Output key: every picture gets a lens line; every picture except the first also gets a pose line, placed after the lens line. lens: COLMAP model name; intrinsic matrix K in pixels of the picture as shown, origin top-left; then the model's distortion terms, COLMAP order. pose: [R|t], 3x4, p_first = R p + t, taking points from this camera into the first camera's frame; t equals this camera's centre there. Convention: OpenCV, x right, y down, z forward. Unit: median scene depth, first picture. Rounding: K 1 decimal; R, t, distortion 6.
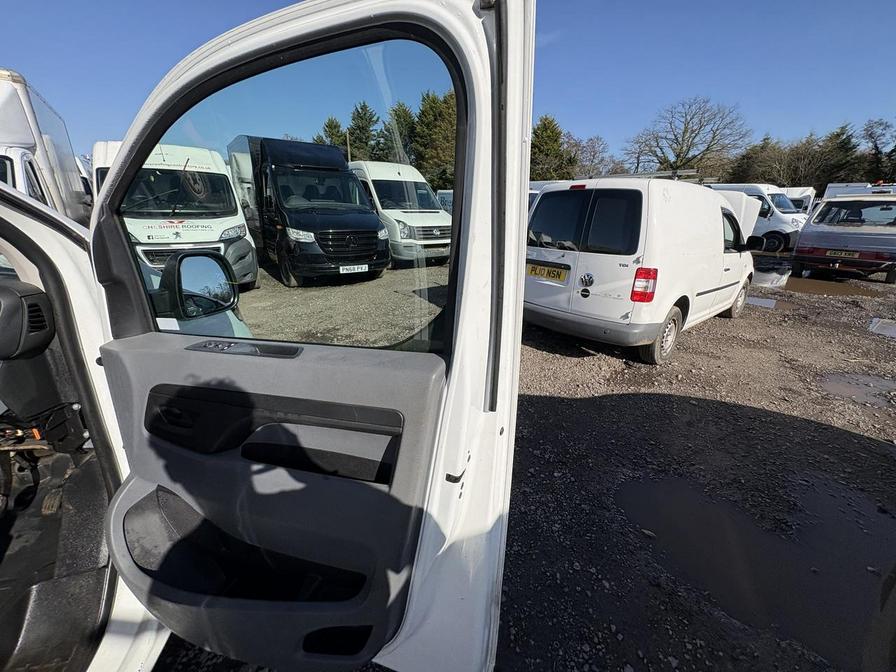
lens RADIAL K [[358.1, 0, 446.6], [0, 358.1, 336.1], [0, 0, 1]] dist [0.001746, -0.000228]
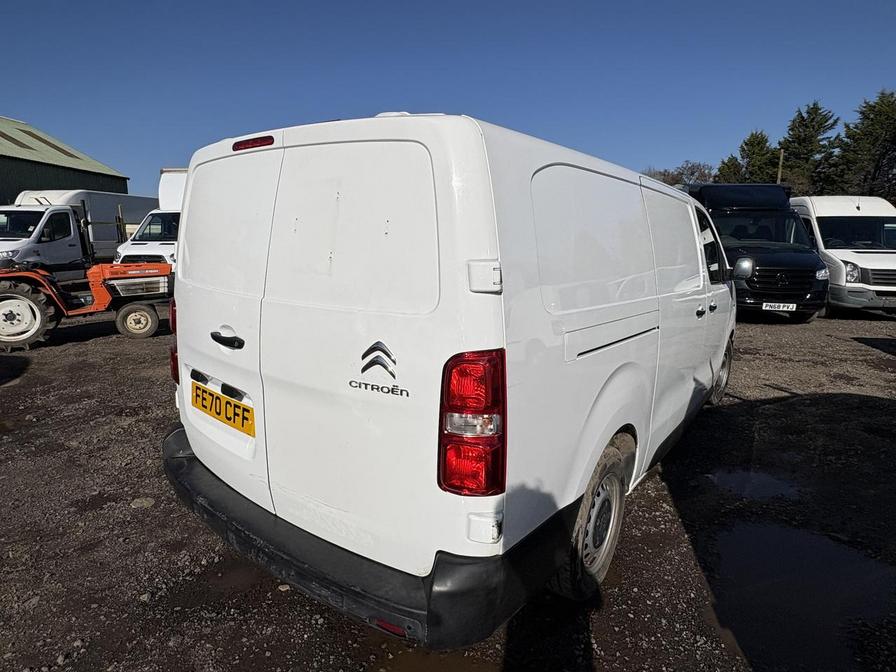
lens RADIAL K [[497.5, 0, 445.0], [0, 497.5, 335.6], [0, 0, 1]] dist [0.004108, 0.000545]
pose [[0.697576, 0.130189, -0.704584, 0.056896], [-0.249341, 0.966000, -0.068368, 0.162872], [0.671727, 0.223373, 0.706319, -0.429255]]
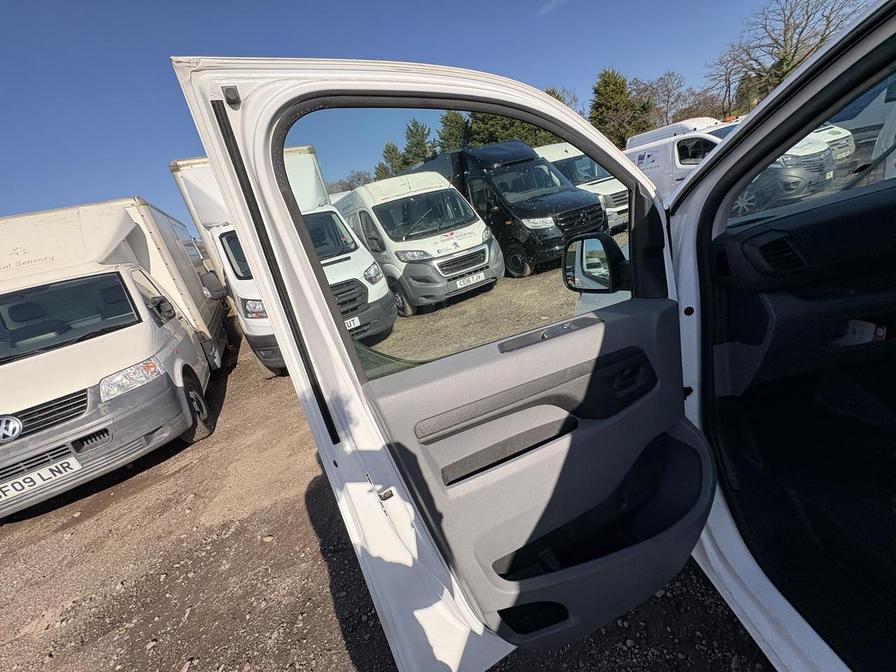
lens RADIAL K [[358.1, 0, 446.6], [0, 358.1, 336.1], [0, 0, 1]] dist [0.001746, -0.000228]
pose [[0.959213, -0.191986, -0.207488, -0.384730], [0.192295, 0.981156, -0.018876, 0.009232], [0.207202, -0.021792, 0.978055, -0.071265]]
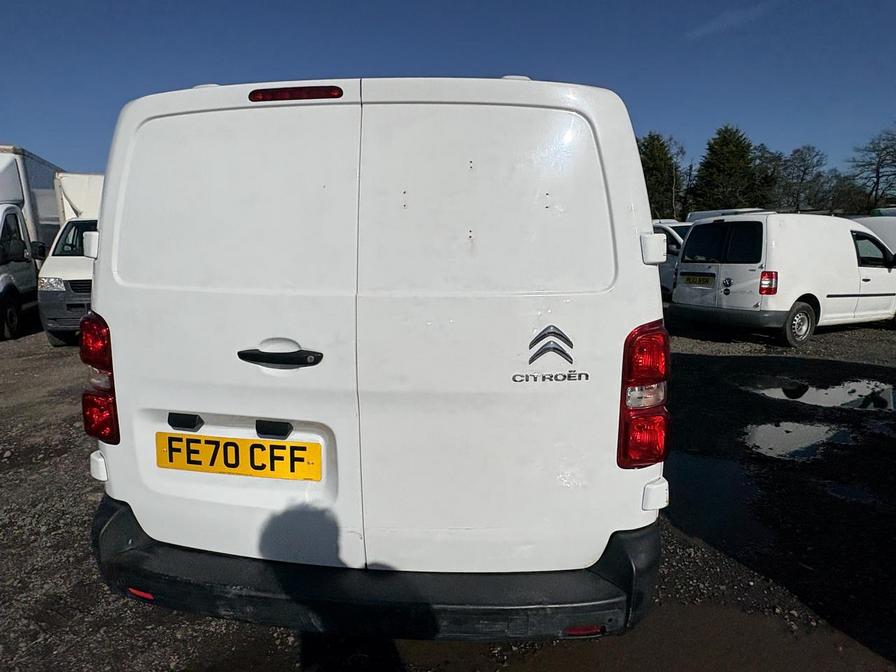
lens RADIAL K [[497.5, 0, 445.0], [0, 497.5, 335.6], [0, 0, 1]] dist [0.004108, 0.000545]
pose [[0.964783, 0.021039, -0.262205, -0.071501], [-0.065792, 0.984415, -0.163092, 0.189714], [0.254688, 0.174599, 0.951131, -0.480042]]
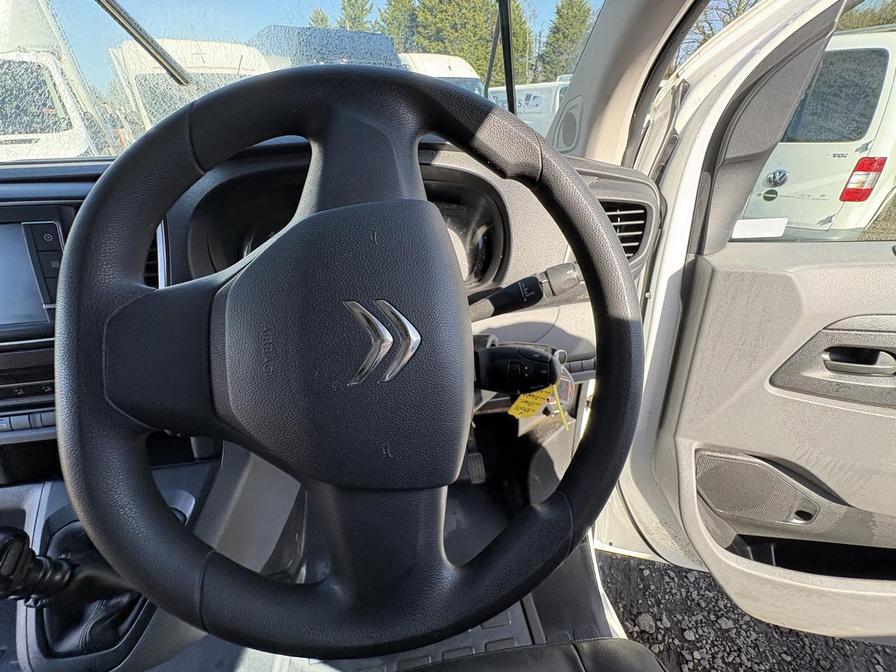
lens RADIAL K [[361.7, 0, 448.0], [0, 361.7, 336.0], [0, 0, 1]] dist [0.000459, 0.001113]
pose [[0.998710, -0.042758, -0.027372, -0.157699], [0.047336, 0.979132, 0.197635, 0.000434], [0.018351, -0.198676, 0.979893, 0.032055]]
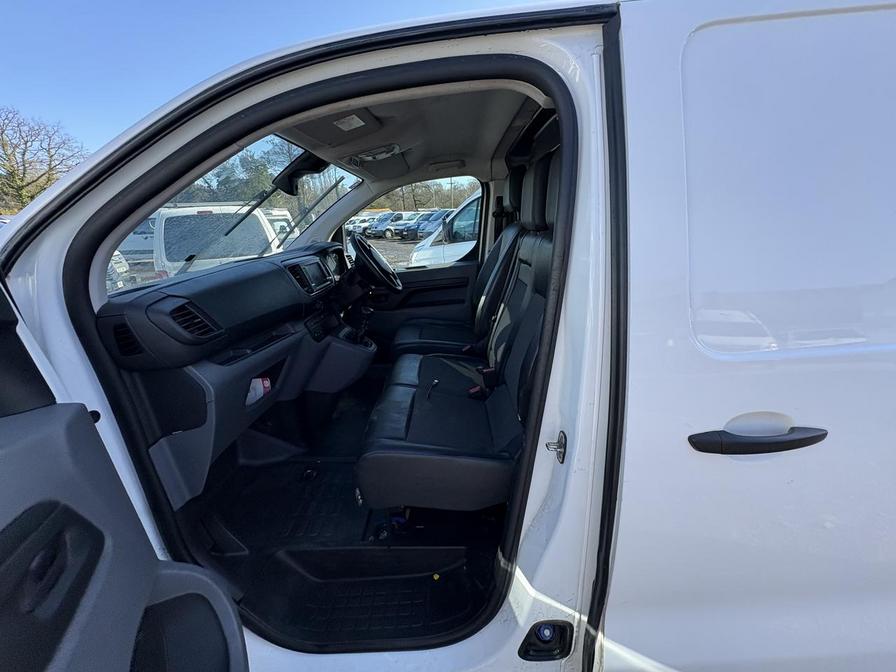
lens RADIAL K [[358.1, 0, 446.6], [0, 358.1, 336.1], [0, 0, 1]] dist [0.001746, -0.000228]
pose [[0.167326, -0.331415, 0.928529, -0.385289], [0.383421, 0.889541, 0.248405, 0.008444], [-0.908290, 0.314453, 0.275915, -0.024708]]
